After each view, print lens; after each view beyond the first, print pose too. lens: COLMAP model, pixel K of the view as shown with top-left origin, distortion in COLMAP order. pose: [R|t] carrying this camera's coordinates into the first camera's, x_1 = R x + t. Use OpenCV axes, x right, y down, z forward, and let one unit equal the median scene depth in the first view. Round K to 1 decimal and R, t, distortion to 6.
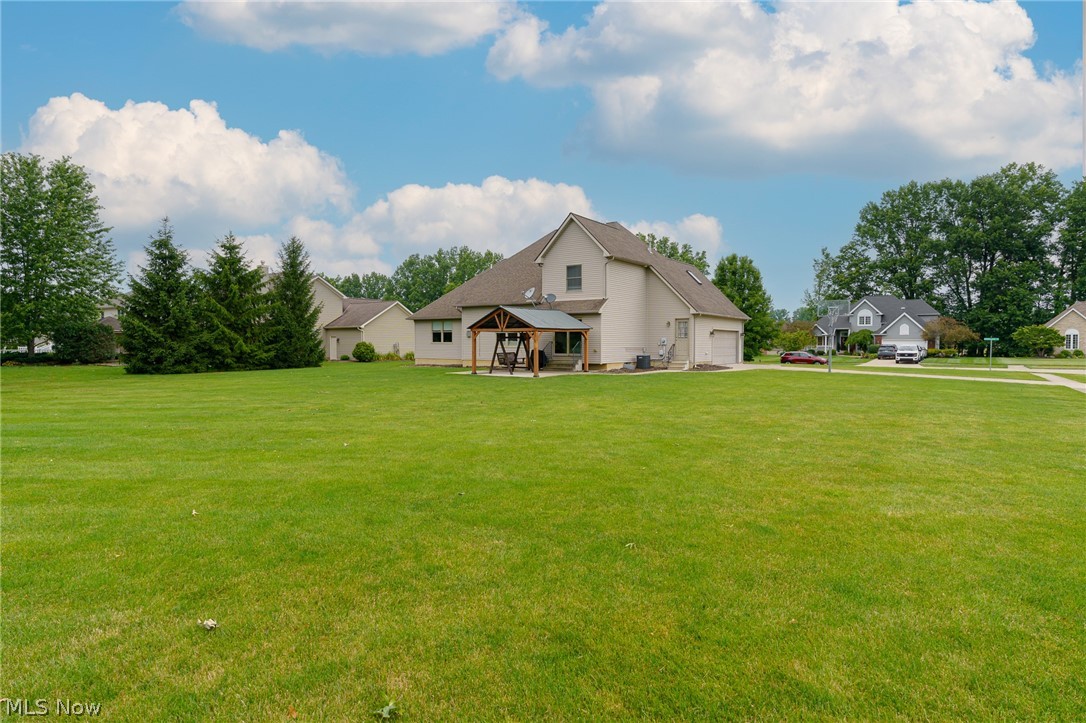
lens RADIAL K [[616.2, 0, 541.1], [0, 616.2, 357.1], [0, 0, 1]] dist [0.004388, 0.000580]
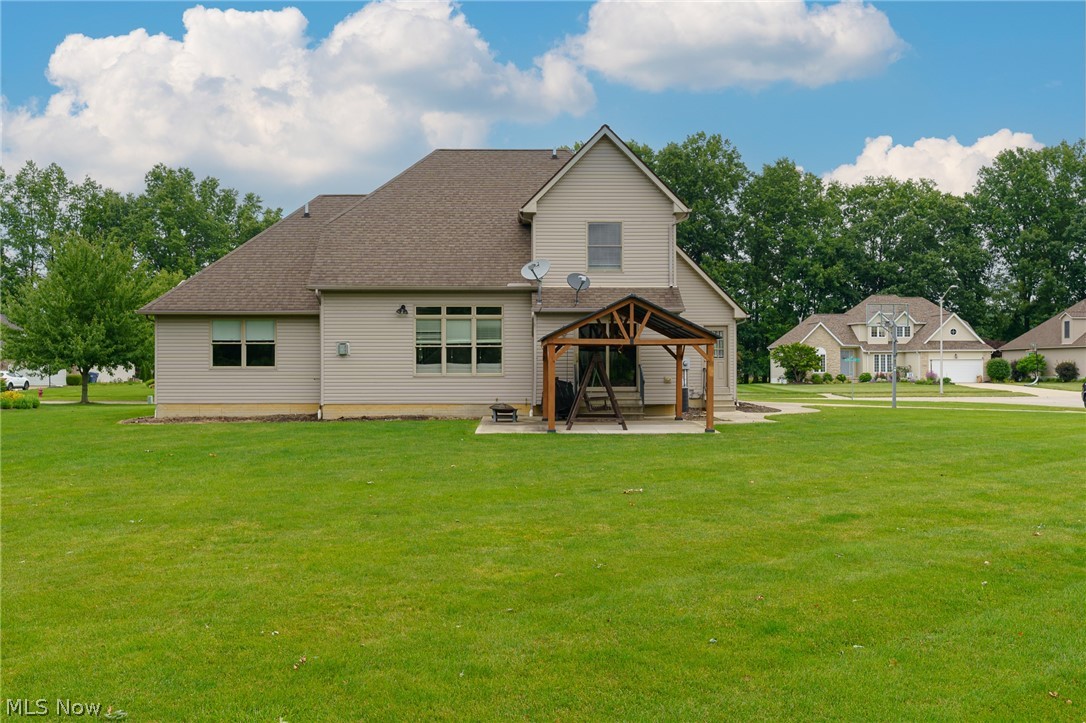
lens RADIAL K [[1028.6, 0, 543.9], [0, 1028.6, 362.3], [0, 0, 1]] dist [0.014088, 0.000000]
pose [[0.793489, -0.000049, 0.608584, -0.446132], [0.016004, 0.999656, -0.020786, -0.007765], [-0.608374, 0.026233, 0.793217, 0.269535]]
